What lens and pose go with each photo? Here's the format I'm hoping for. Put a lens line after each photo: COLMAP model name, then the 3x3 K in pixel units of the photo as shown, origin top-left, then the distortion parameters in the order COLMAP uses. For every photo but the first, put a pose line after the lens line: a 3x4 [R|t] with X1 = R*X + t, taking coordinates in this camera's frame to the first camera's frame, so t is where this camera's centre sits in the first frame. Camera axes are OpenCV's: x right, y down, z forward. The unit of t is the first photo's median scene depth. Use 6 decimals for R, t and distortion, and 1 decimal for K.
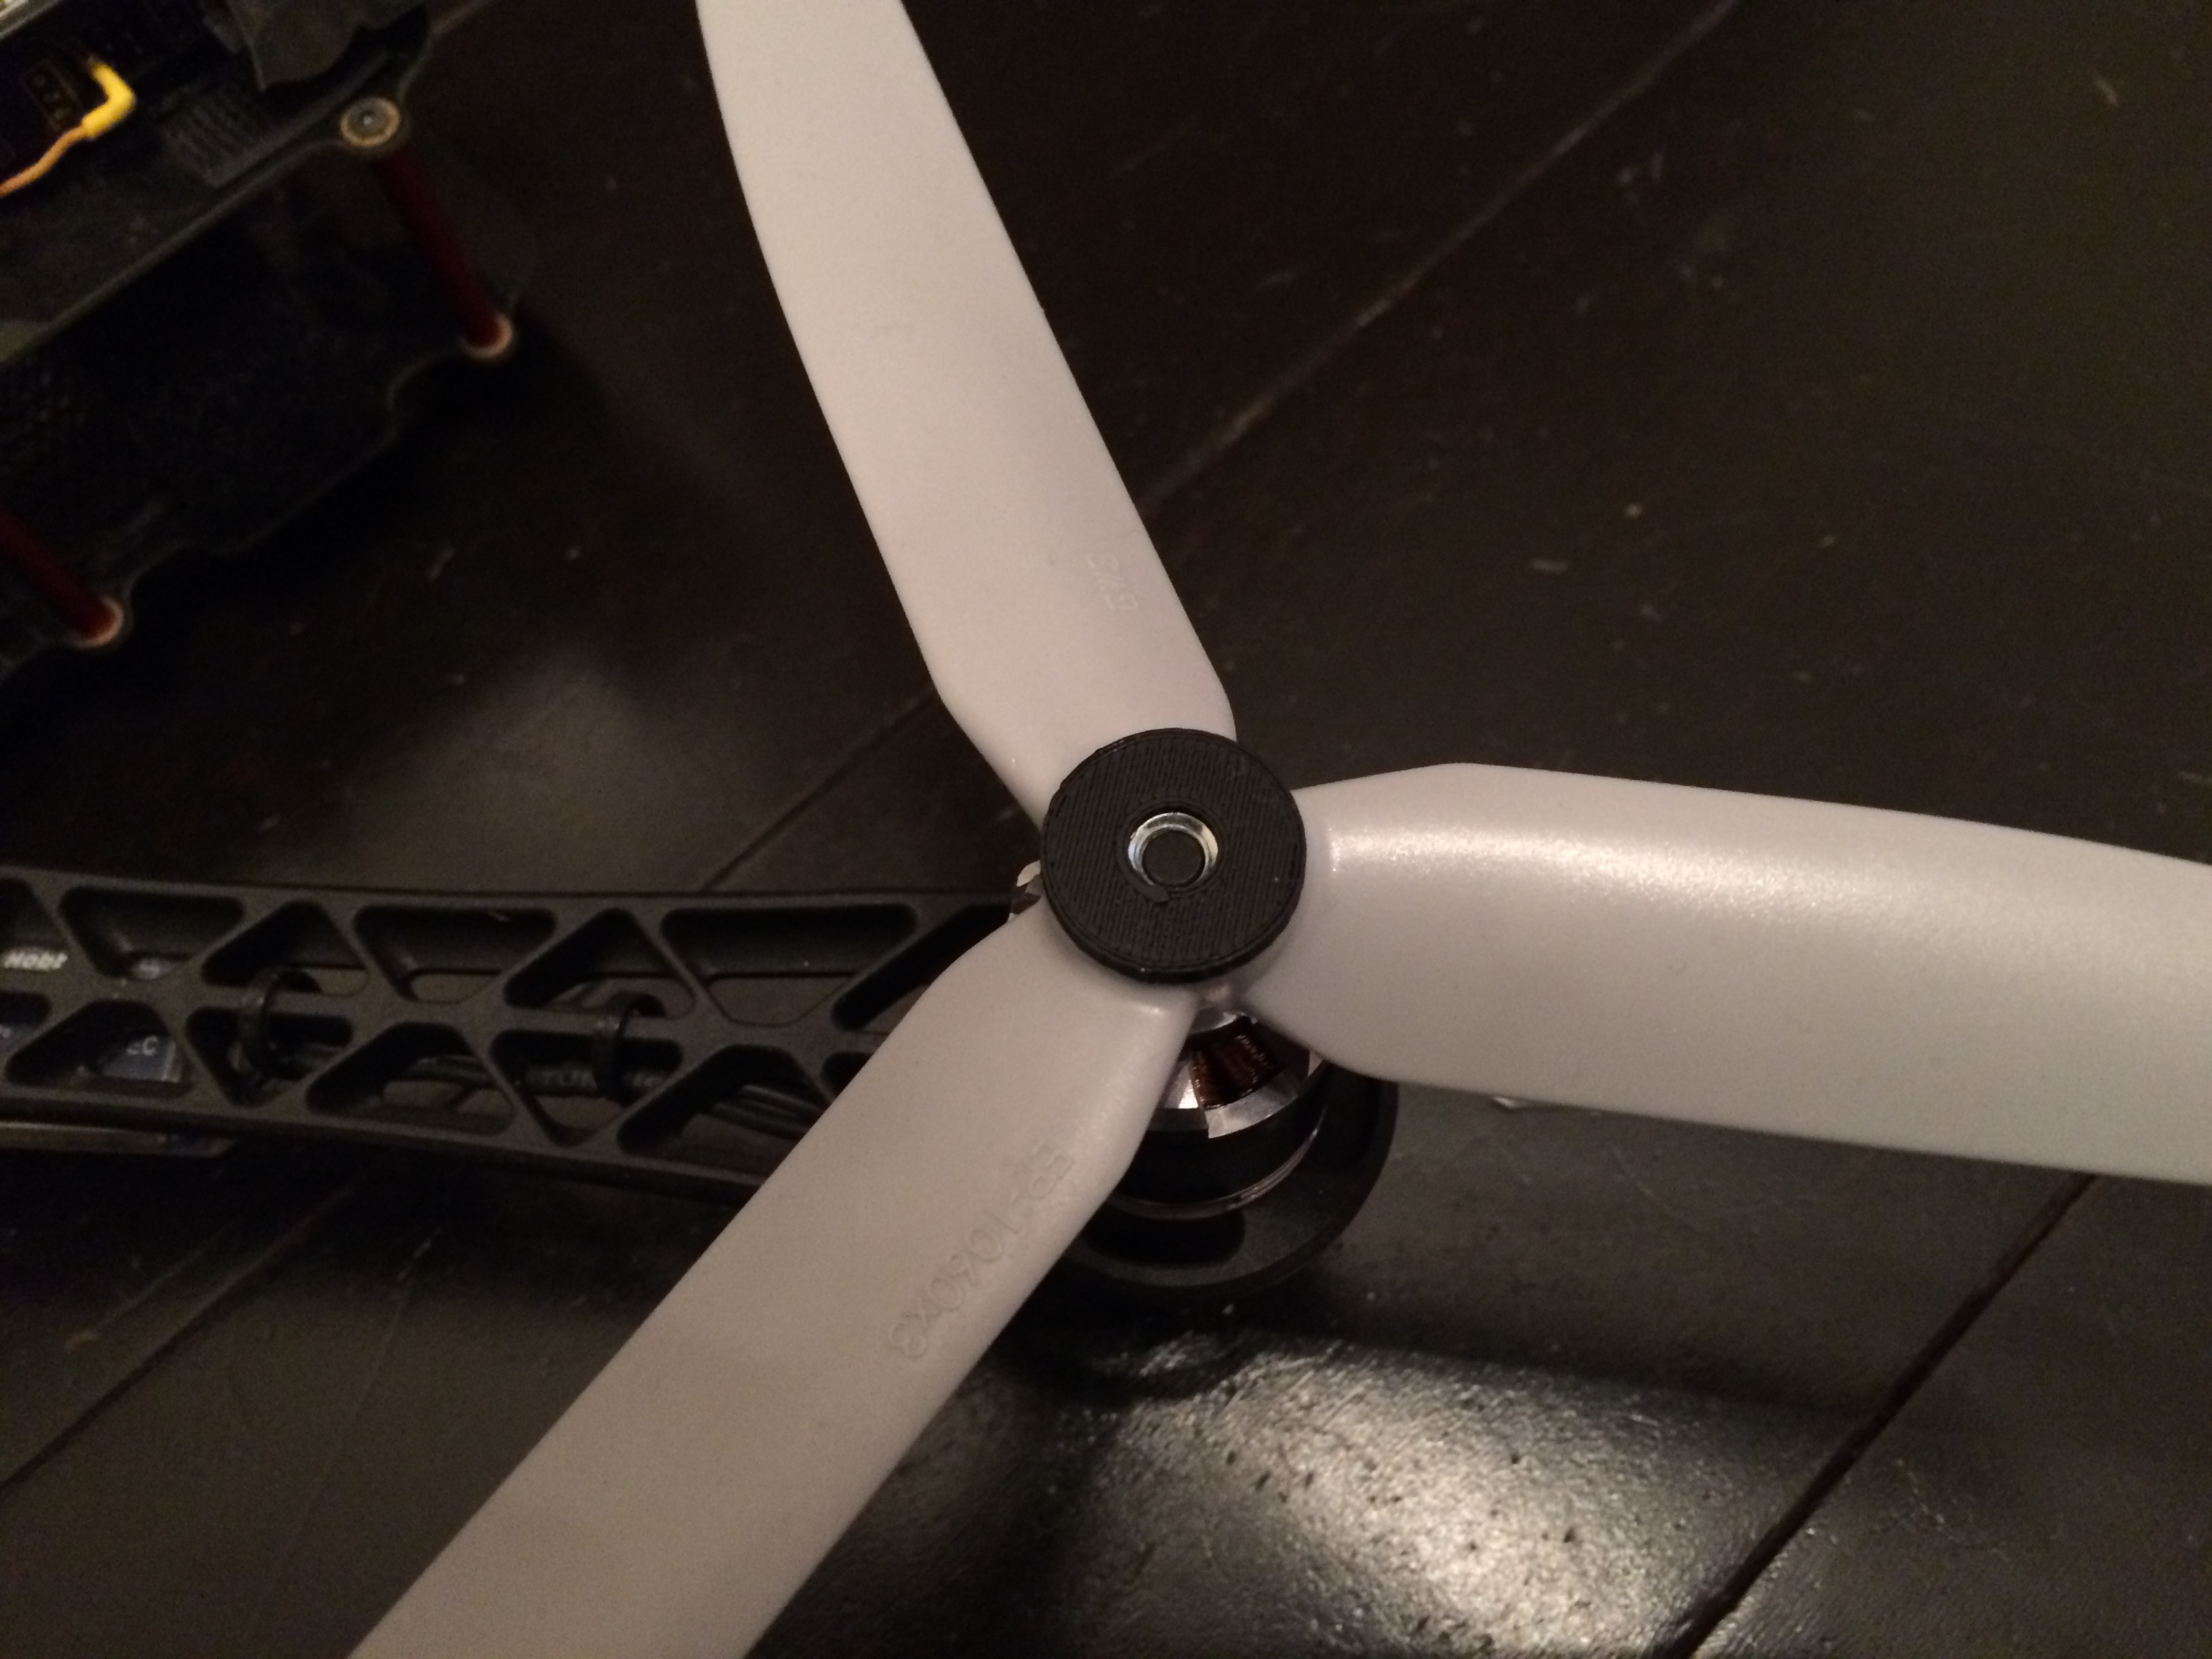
lens RADIAL K [[2021.6, 0, 1106.0], [0, 2021.6, 829.5], [0, 0, 1]] dist [0.080560, -0.171827]
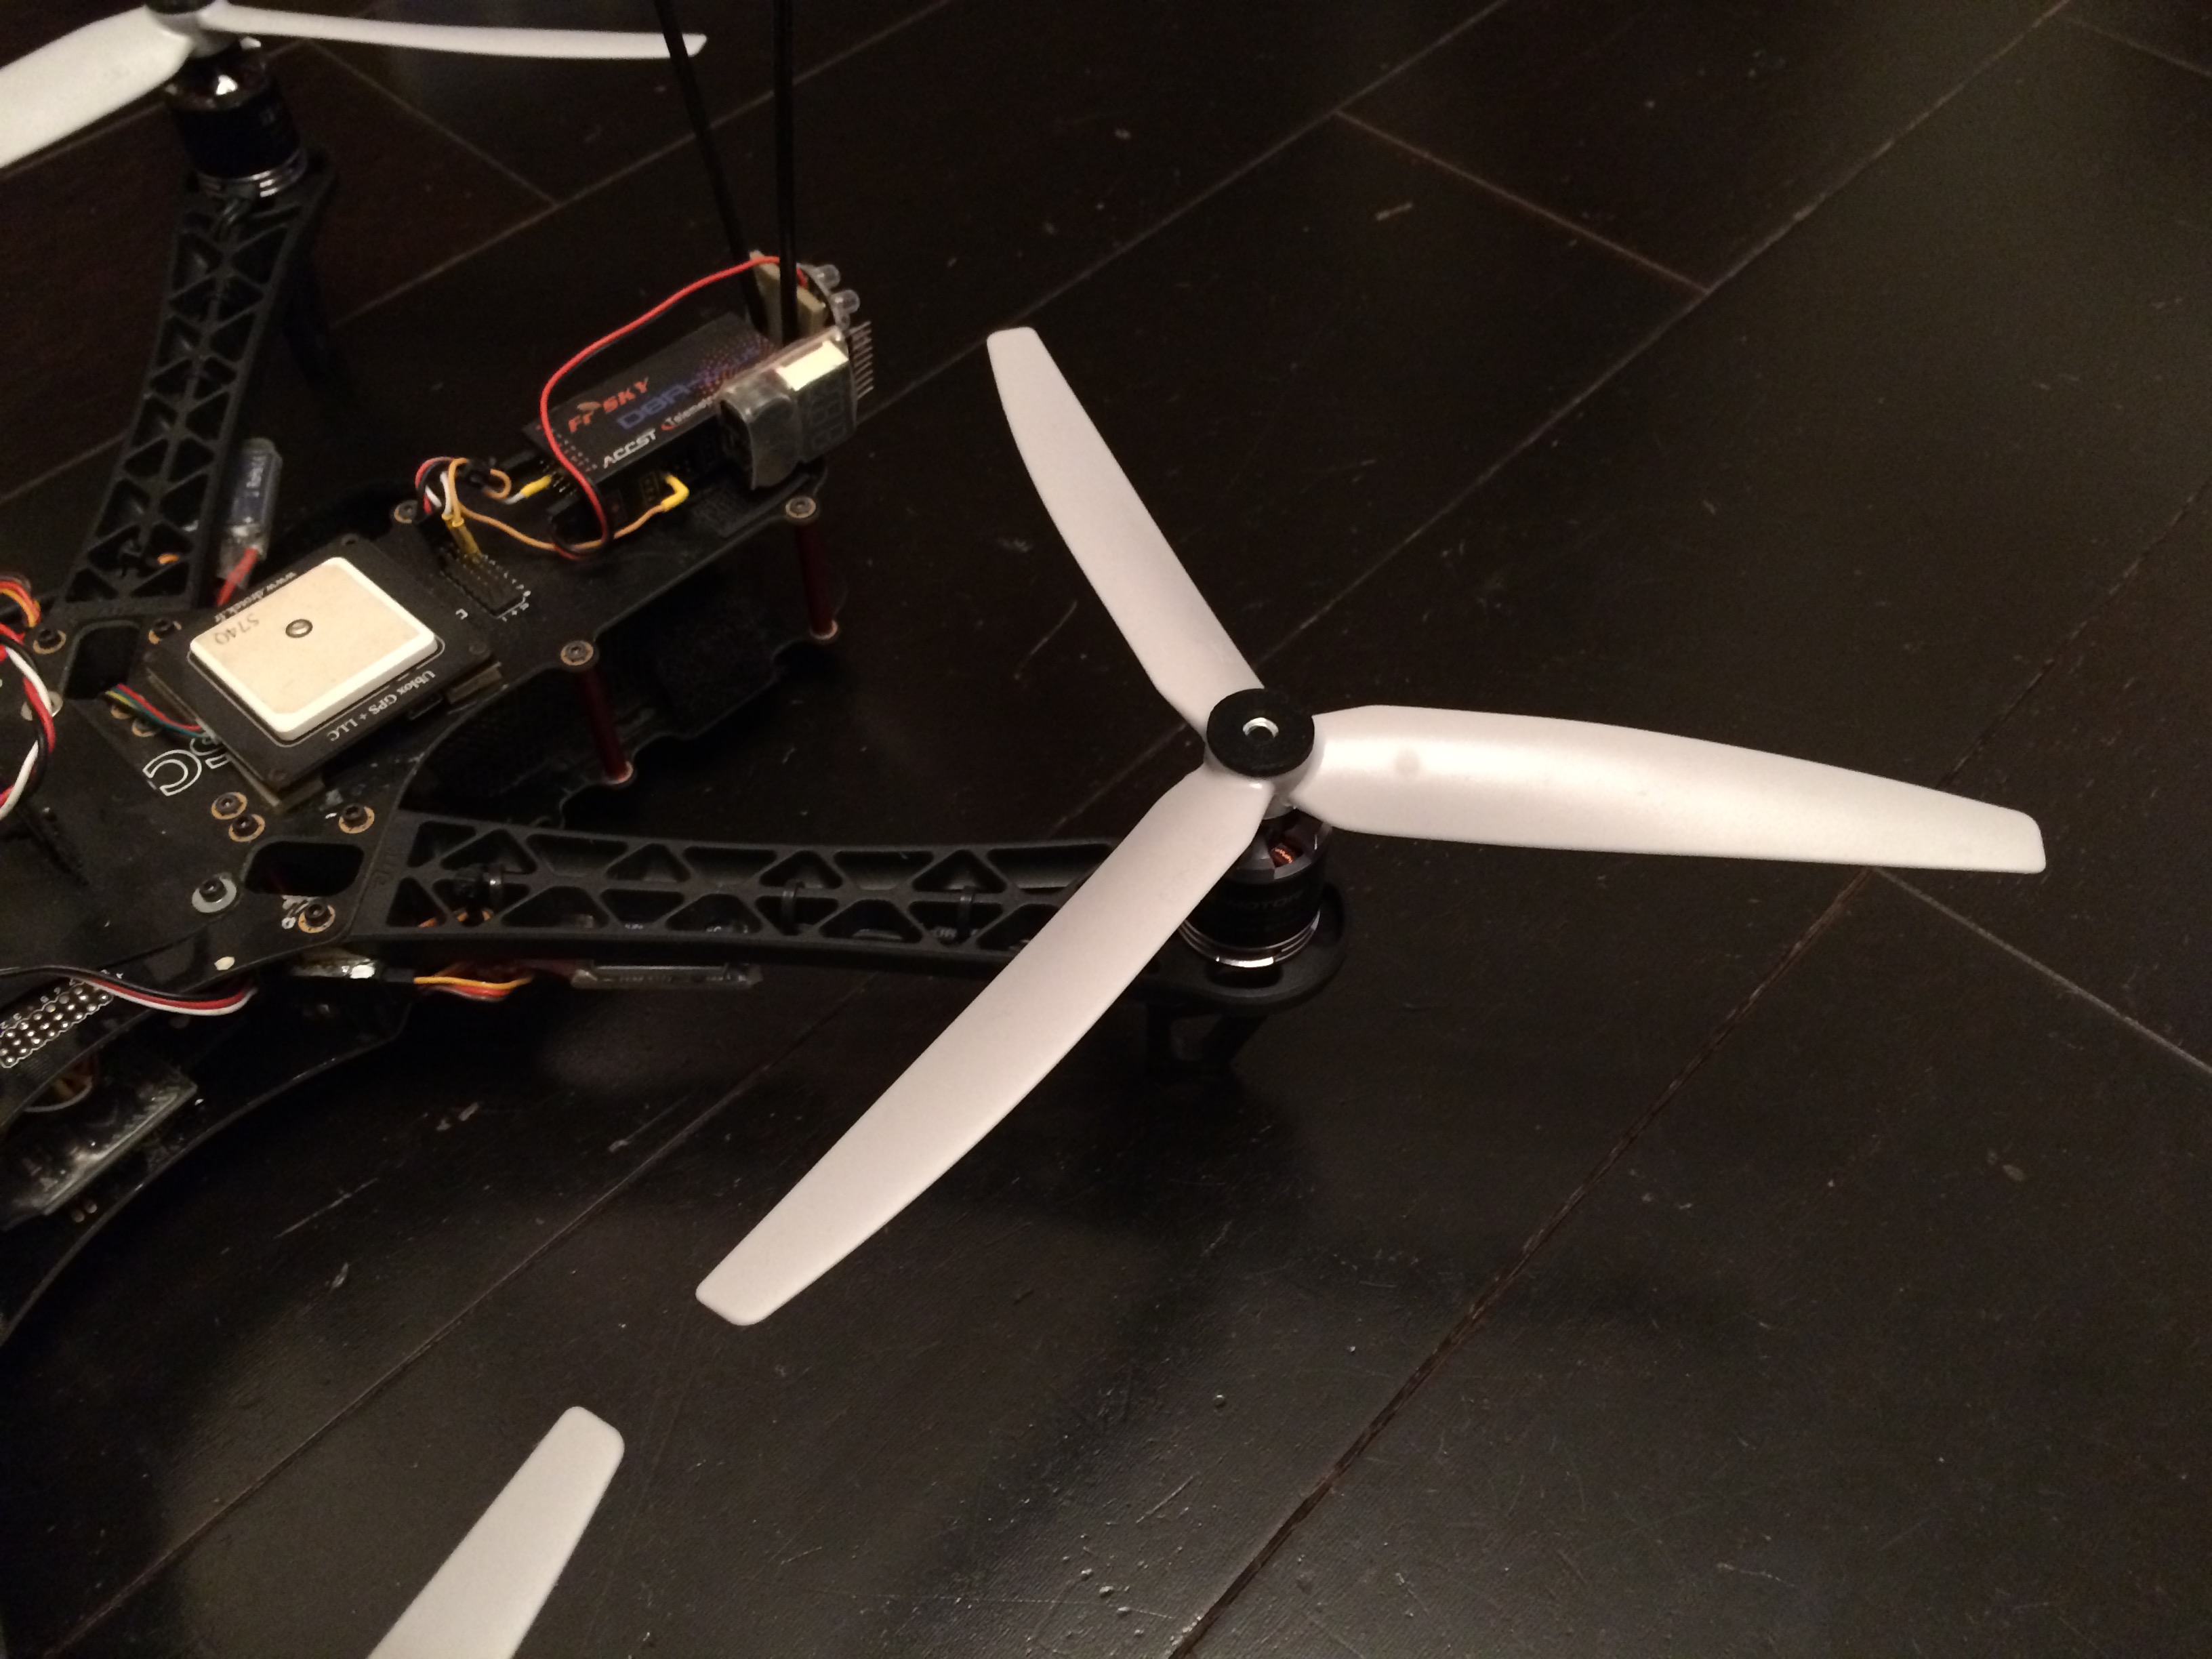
lens RADIAL K [[2021.6, 0, 1106.0], [0, 2021.6, 829.5], [0, 0, 1]] dist [0.080560, -0.171827]
pose [[0.998683, -0.010163, 0.050286, -0.172212], [0.022534, 0.967463, -0.252007, 0.456615], [-0.046089, 0.252808, 0.966418, -0.828843]]
